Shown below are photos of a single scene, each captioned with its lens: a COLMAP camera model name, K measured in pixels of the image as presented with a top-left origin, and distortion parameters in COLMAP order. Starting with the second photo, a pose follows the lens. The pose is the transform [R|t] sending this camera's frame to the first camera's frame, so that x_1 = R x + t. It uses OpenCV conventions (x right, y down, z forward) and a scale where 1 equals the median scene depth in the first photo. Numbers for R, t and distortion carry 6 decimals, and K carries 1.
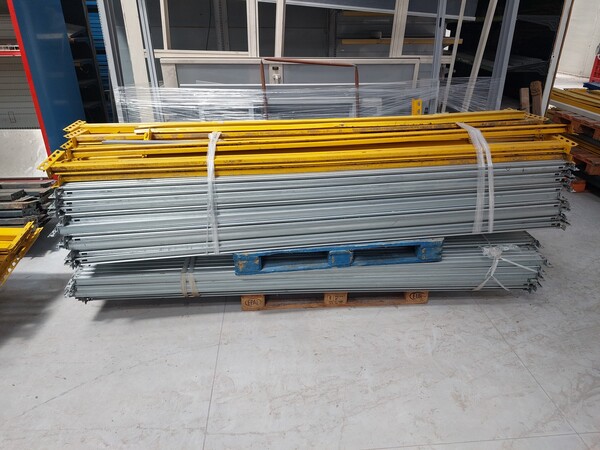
lens RADIAL K [[435.8, 0, 296.0], [0, 435.8, 226.5], [0, 0, 1]] dist [0.089386, -0.083420]
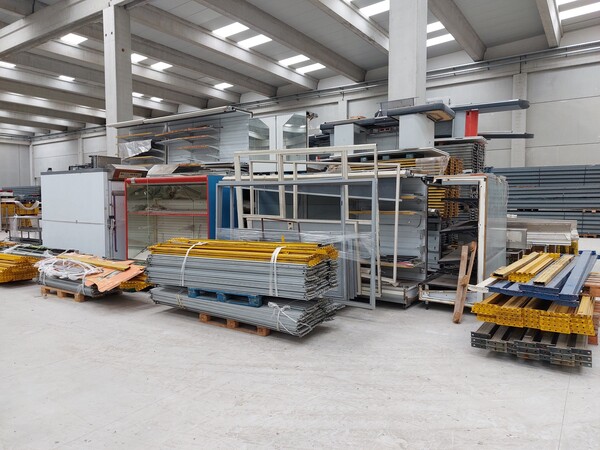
lens RADIAL K [[435.8, 0, 296.0], [0, 435.8, 226.5], [0, 0, 1]] dist [0.089386, -0.083420]
pose [[0.771905, 0.035134, -0.634767, 1.214422], [-0.261447, 0.927674, -0.266584, 0.156926], [0.579490, 0.371735, 0.725261, -0.366439]]
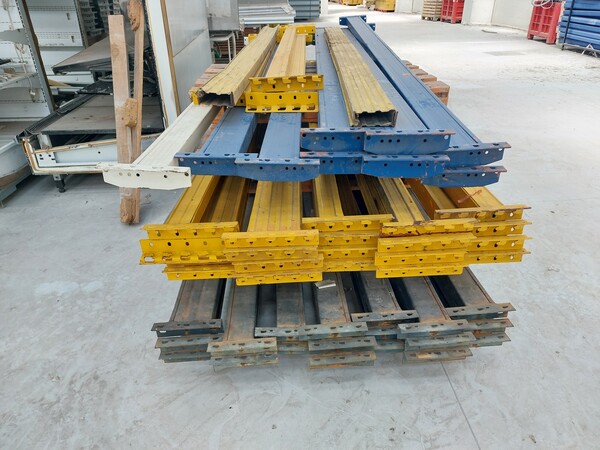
lens RADIAL K [[435.8, 0, 296.0], [0, 435.8, 226.5], [0, 0, 1]] dist [0.089386, -0.083420]
pose [[0.998939, 0.005797, -0.045694, 0.936516], [-0.003275, 0.998477, 0.055079, -0.126379], [0.045944, -0.054870, 0.997436, 0.612738]]
